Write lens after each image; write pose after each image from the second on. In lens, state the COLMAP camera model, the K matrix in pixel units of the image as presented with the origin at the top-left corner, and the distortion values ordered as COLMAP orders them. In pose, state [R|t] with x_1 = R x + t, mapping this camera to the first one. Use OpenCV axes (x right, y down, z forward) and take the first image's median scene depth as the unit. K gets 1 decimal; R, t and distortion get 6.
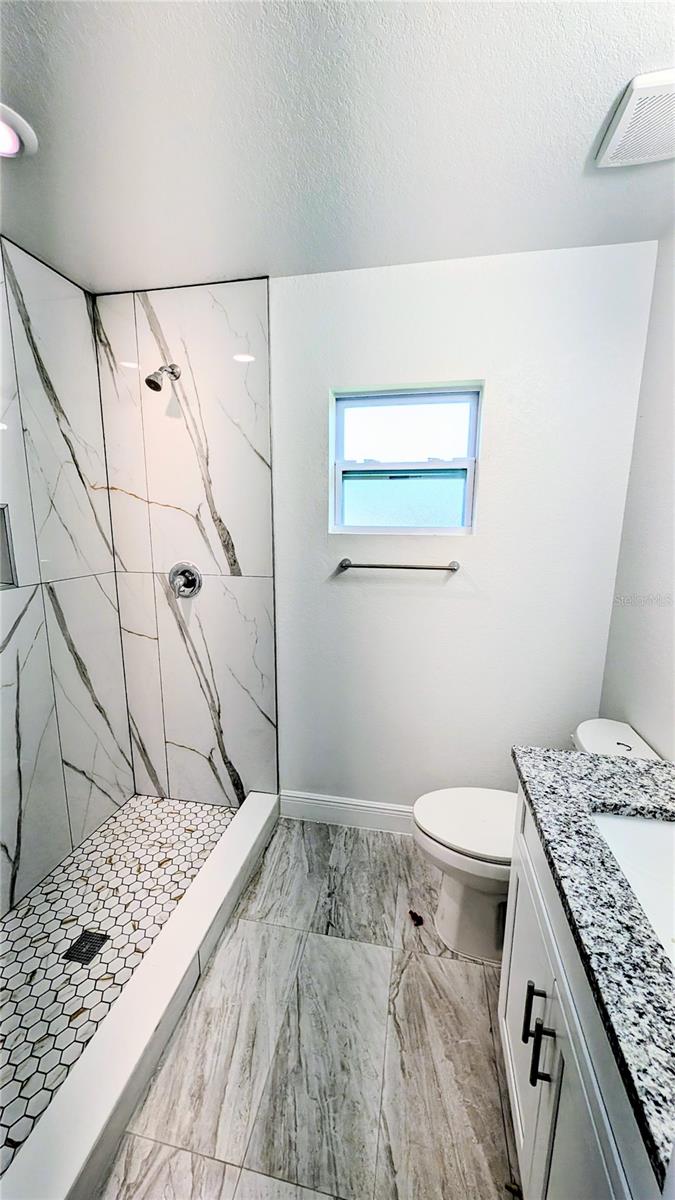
lens RADIAL K [[440.9, 0, 337.9], [0, 440.9, 600.6], [0, 0, 1]] dist [-0.000080, -0.000123]
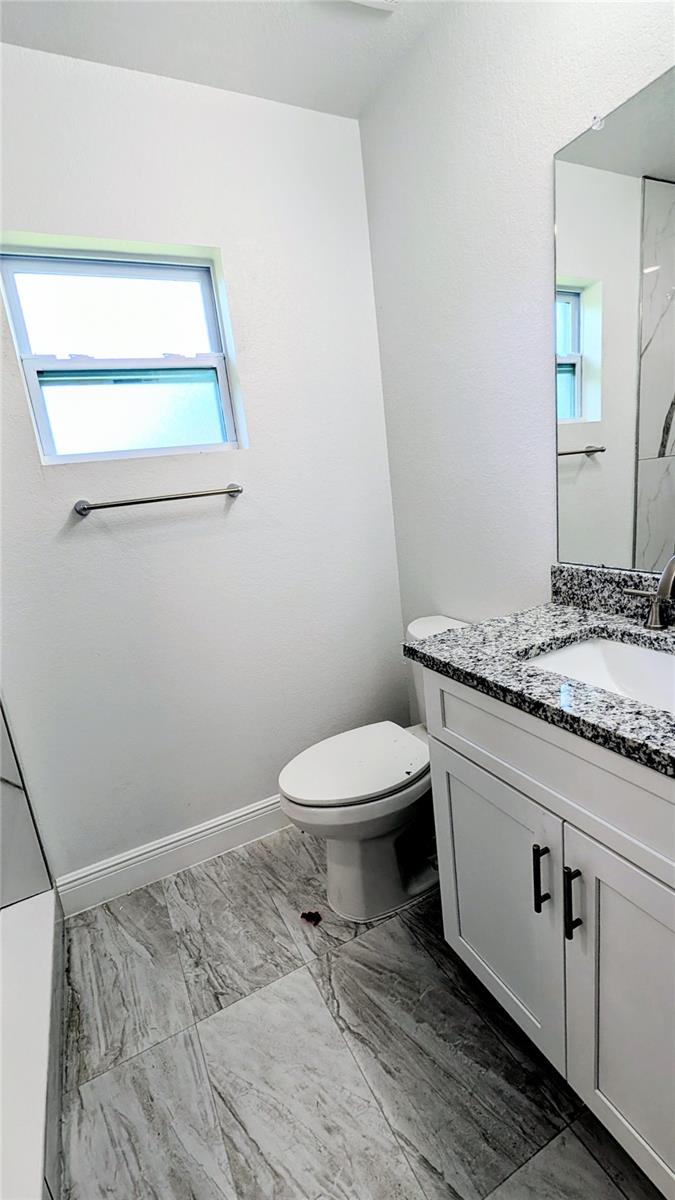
lens RADIAL K [[522.5, 0, 336.9], [0, 522.5, 601.3], [0, 0, 1]] dist [-0.001191, 0.000761]
pose [[0.781312, -0.235112, 0.578164, -0.230080], [0.229920, 0.969613, 0.083590, 0.102910], [-0.580248, 0.067621, 0.811628, 0.180710]]
